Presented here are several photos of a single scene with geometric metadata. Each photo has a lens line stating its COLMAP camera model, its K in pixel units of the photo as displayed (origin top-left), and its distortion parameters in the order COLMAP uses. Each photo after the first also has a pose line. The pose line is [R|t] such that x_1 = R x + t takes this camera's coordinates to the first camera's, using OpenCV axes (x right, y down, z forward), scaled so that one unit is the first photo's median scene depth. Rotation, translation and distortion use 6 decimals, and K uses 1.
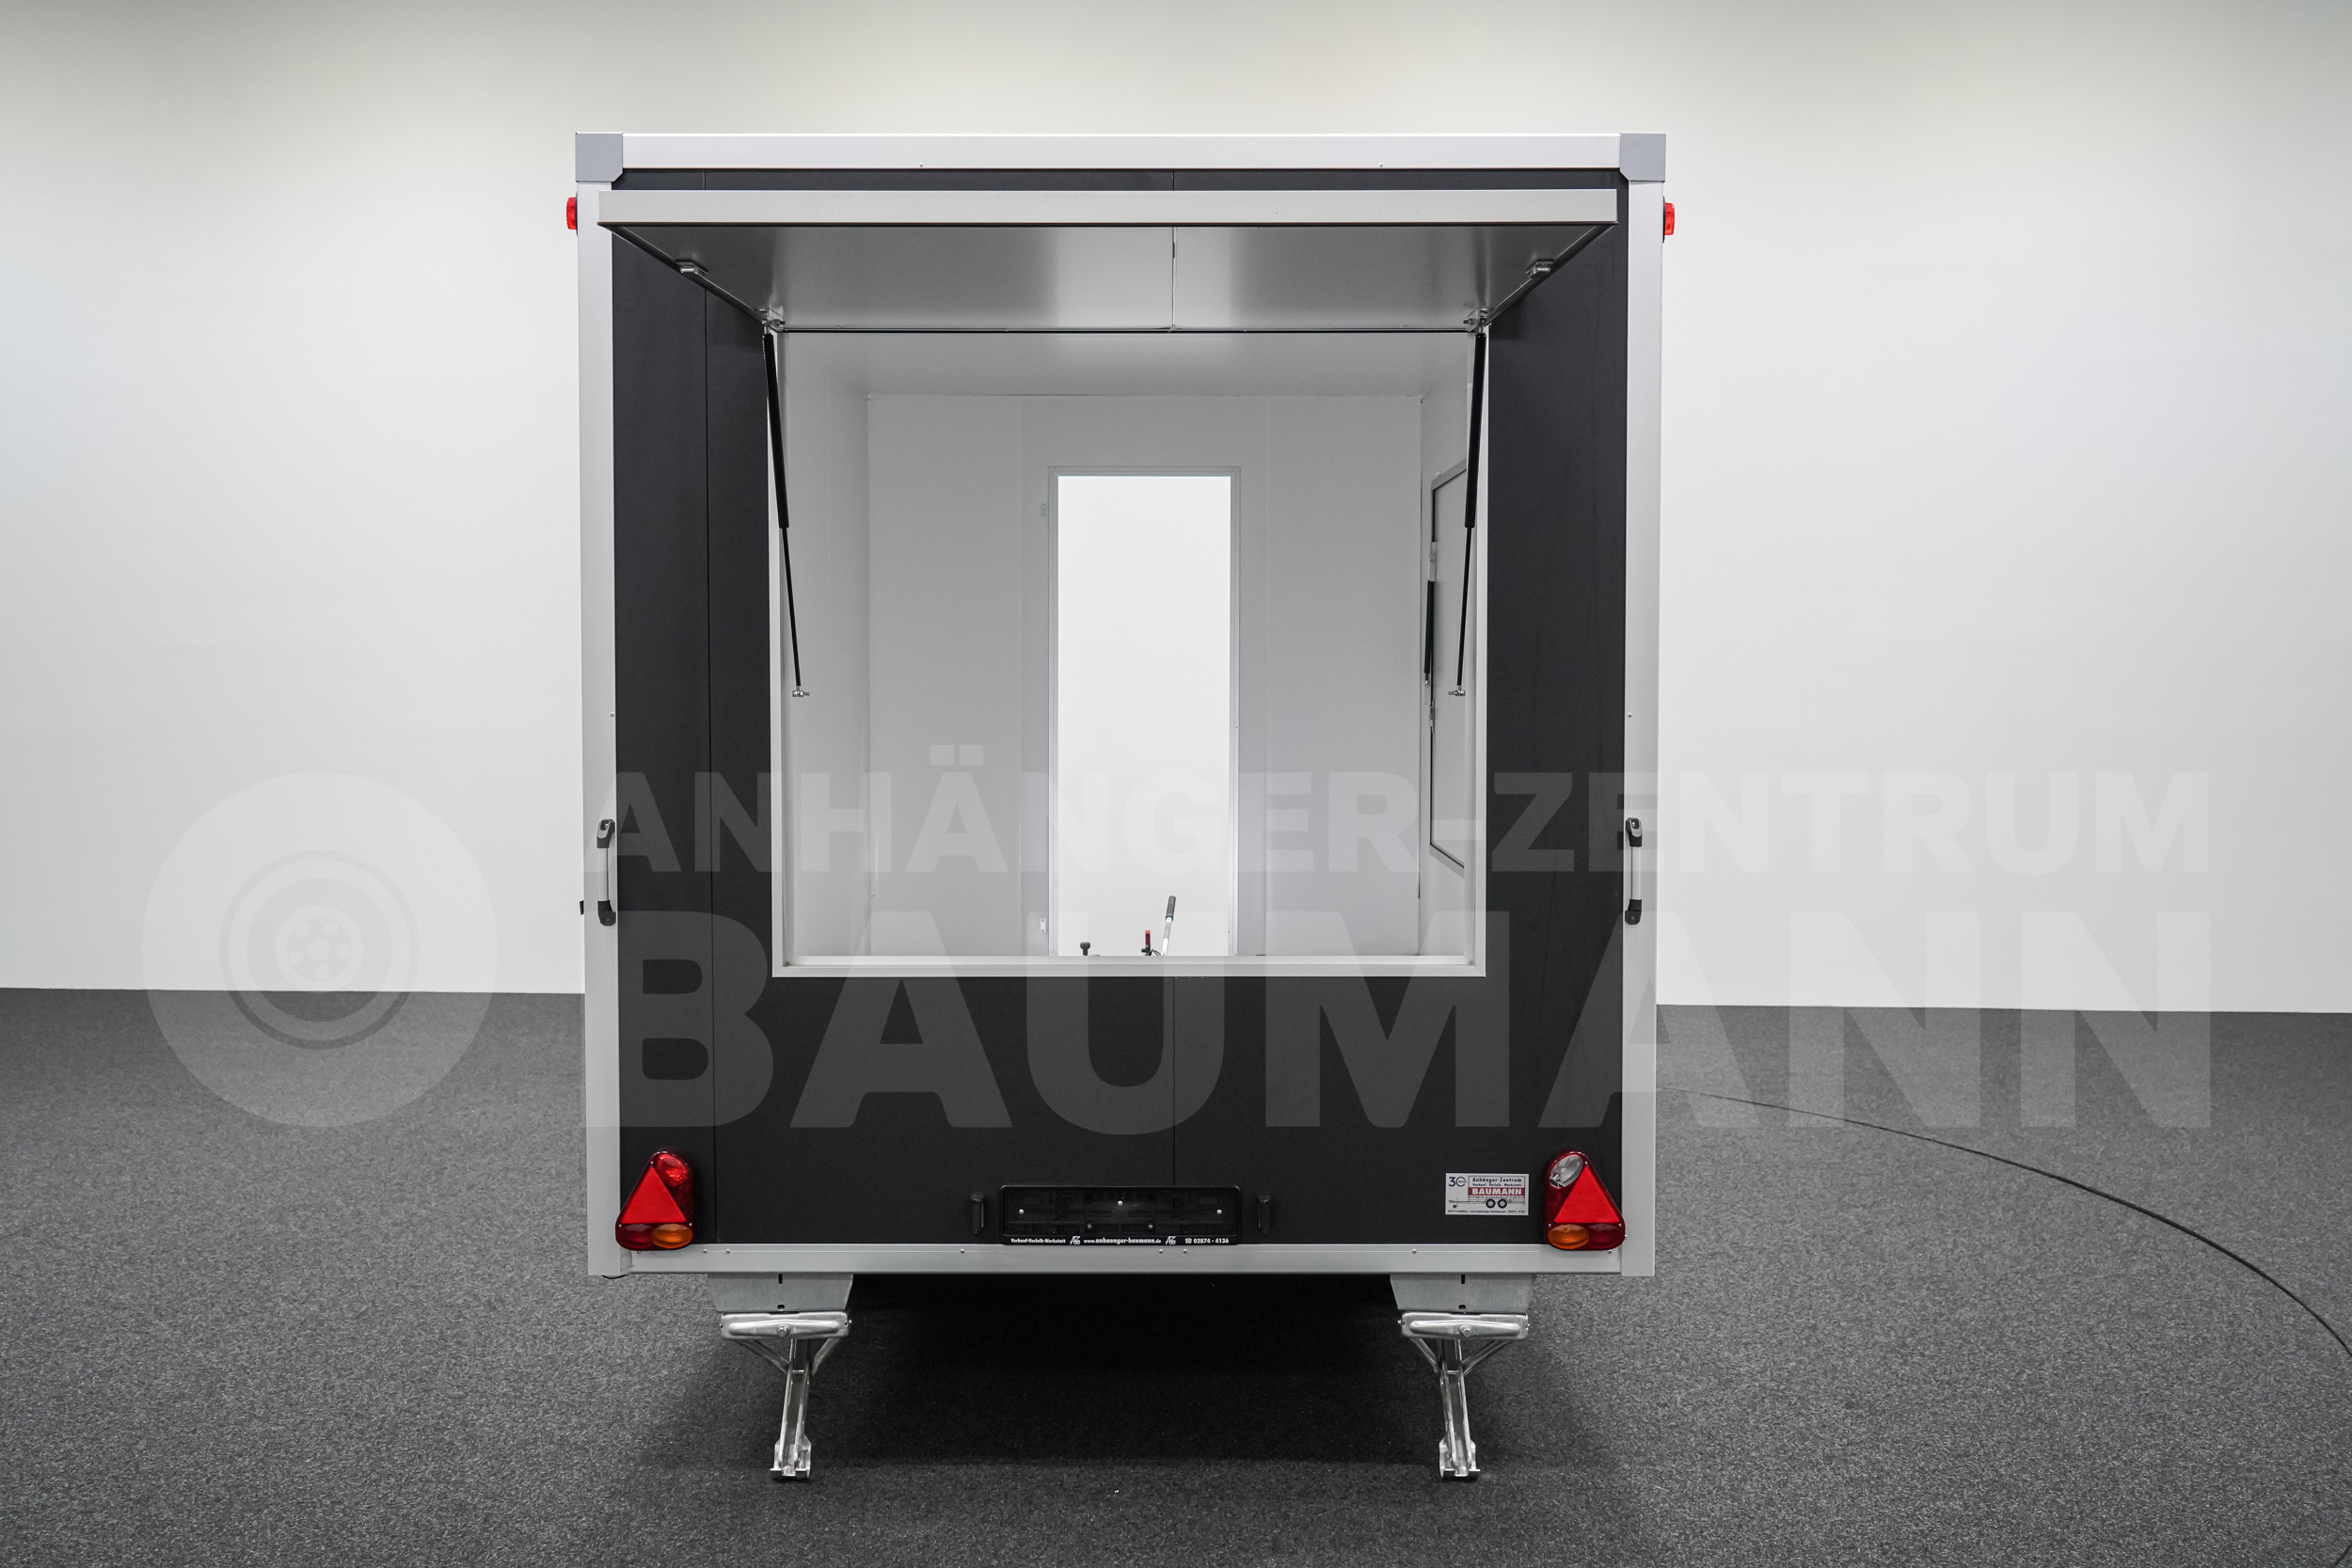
lens RADIAL K [[2192.6, 0, 1176.0], [0, 2192.6, 784.0], [0, 0, 1]] dist [-0.013022, -0.015761]
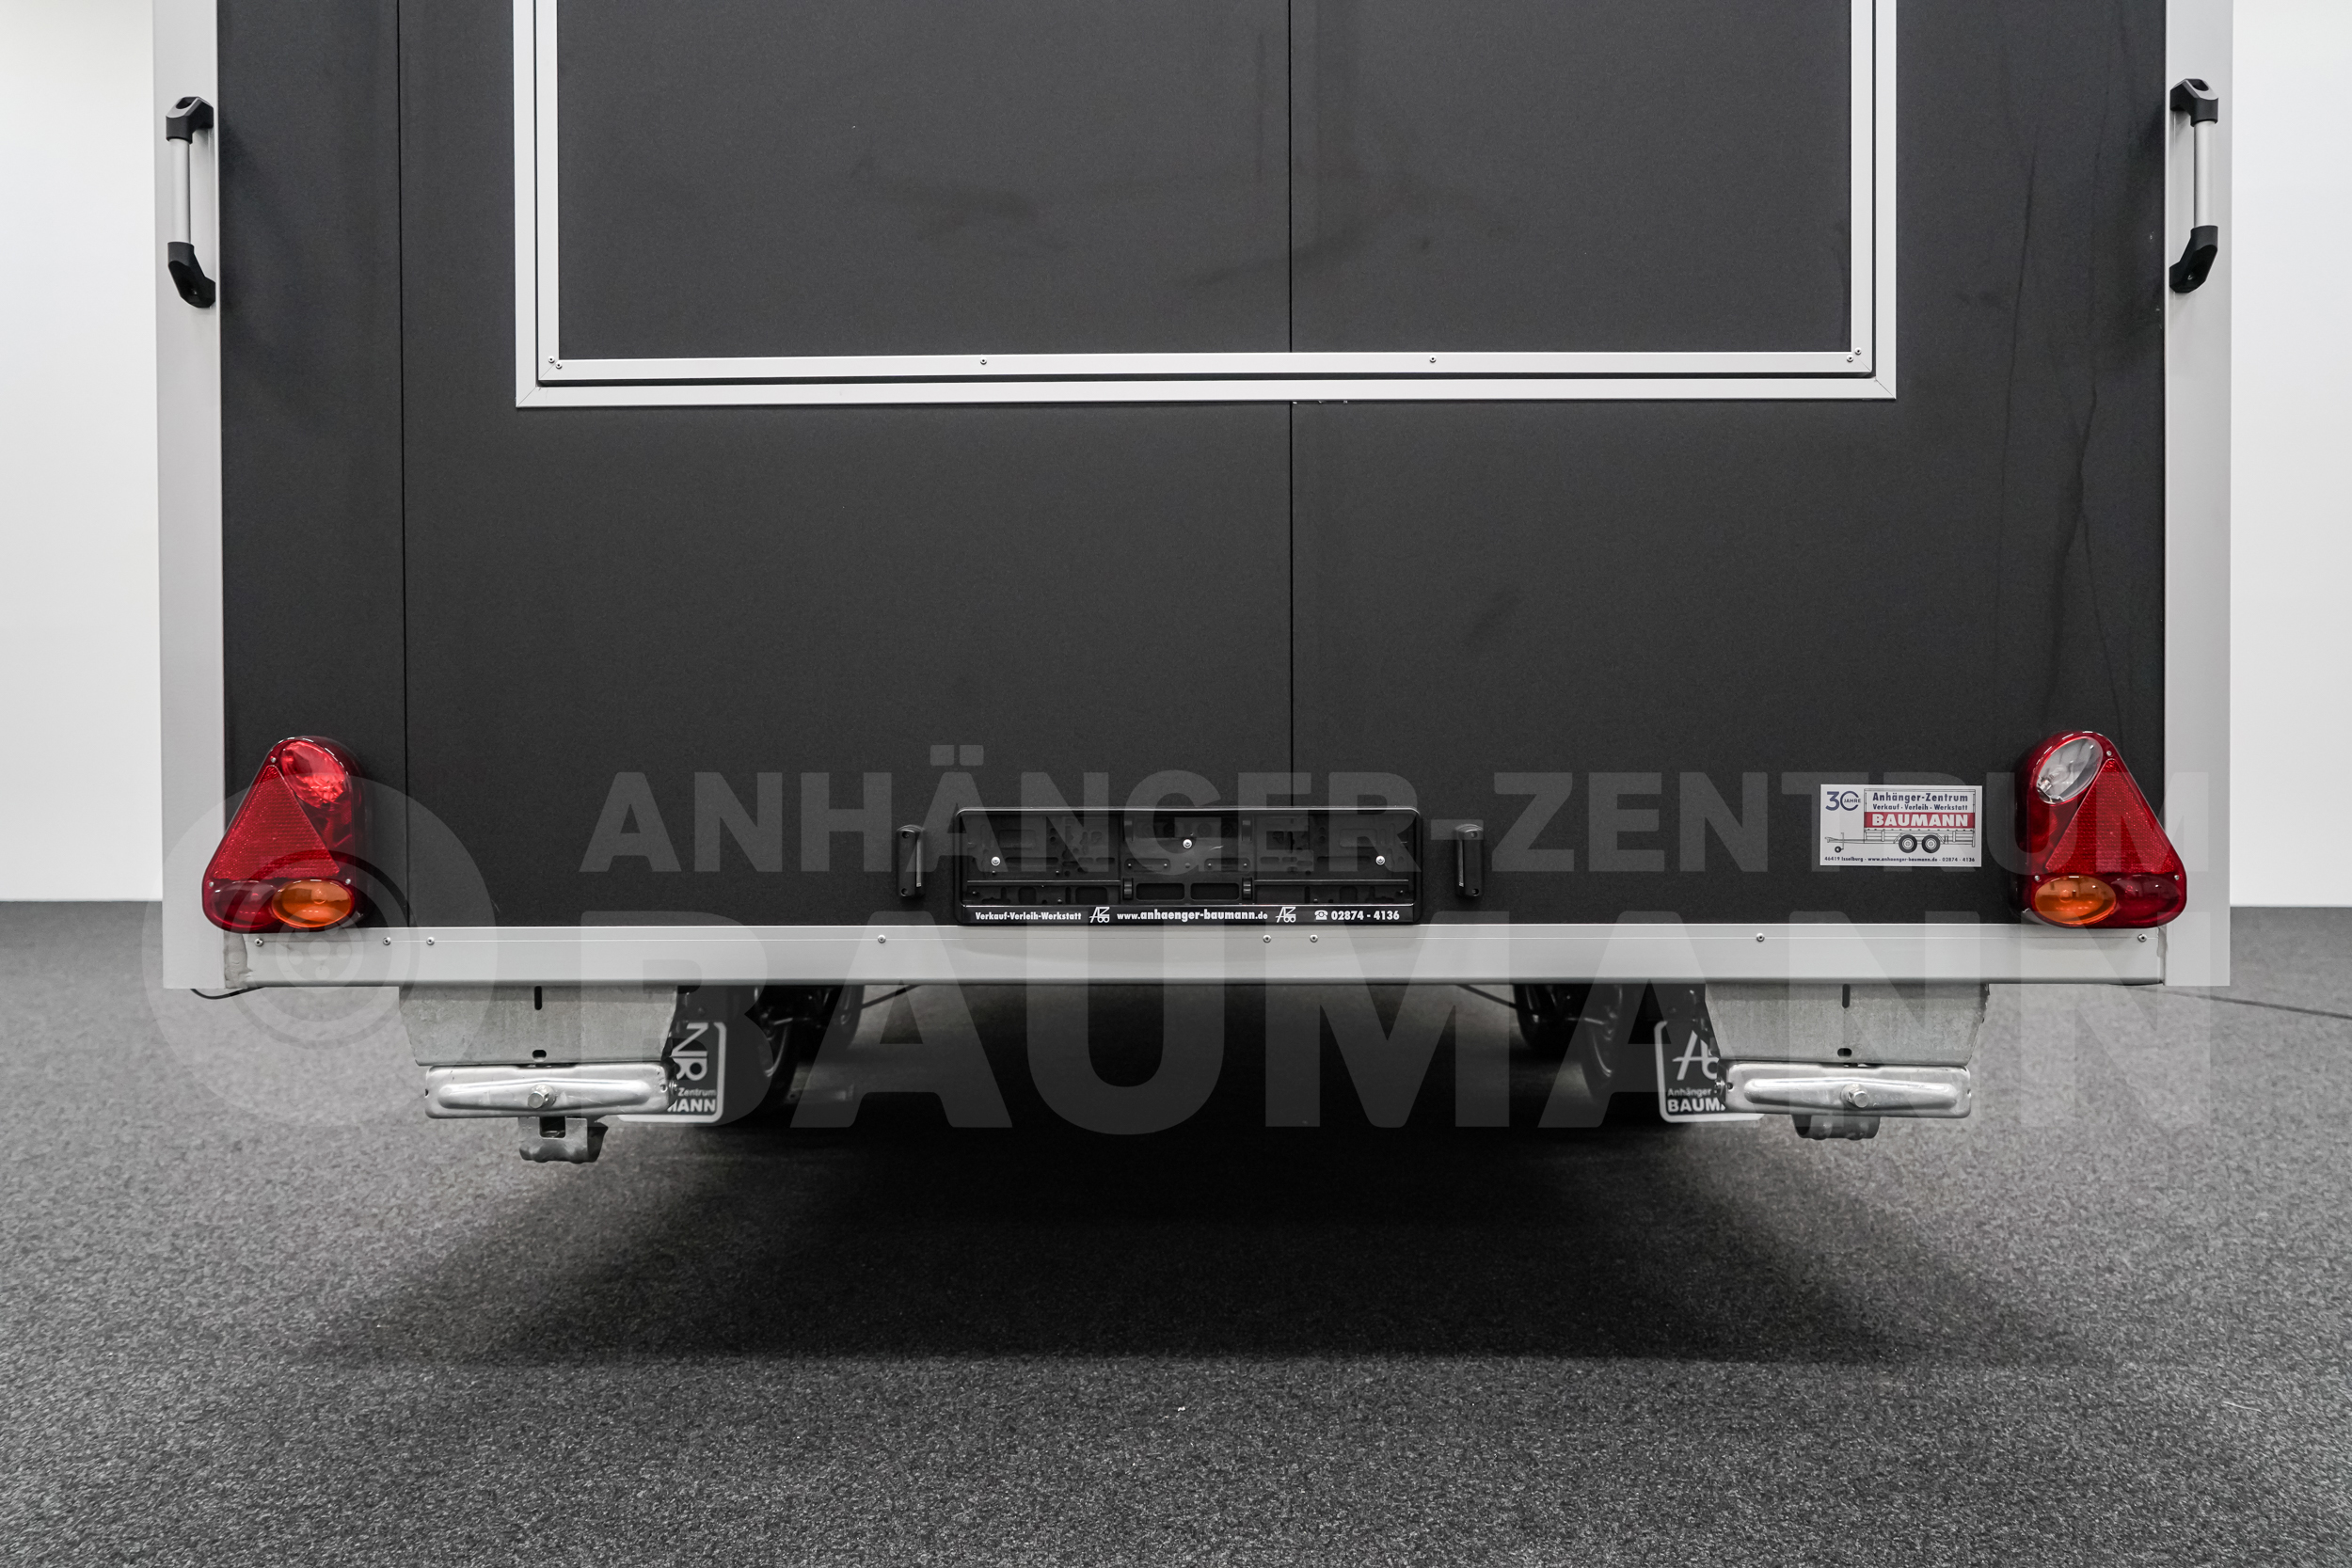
lens RADIAL K [[1894.0, 0, 1176.0], [0, 1894.0, 784.0], [0, 0, 1]] dist [0.001010, -0.002044]
pose [[0.999927, -0.002970, -0.011721, -0.022896], [0.002680, 0.999693, -0.024620, 0.187978], [0.011791, 0.024587, 0.999628, 0.553417]]
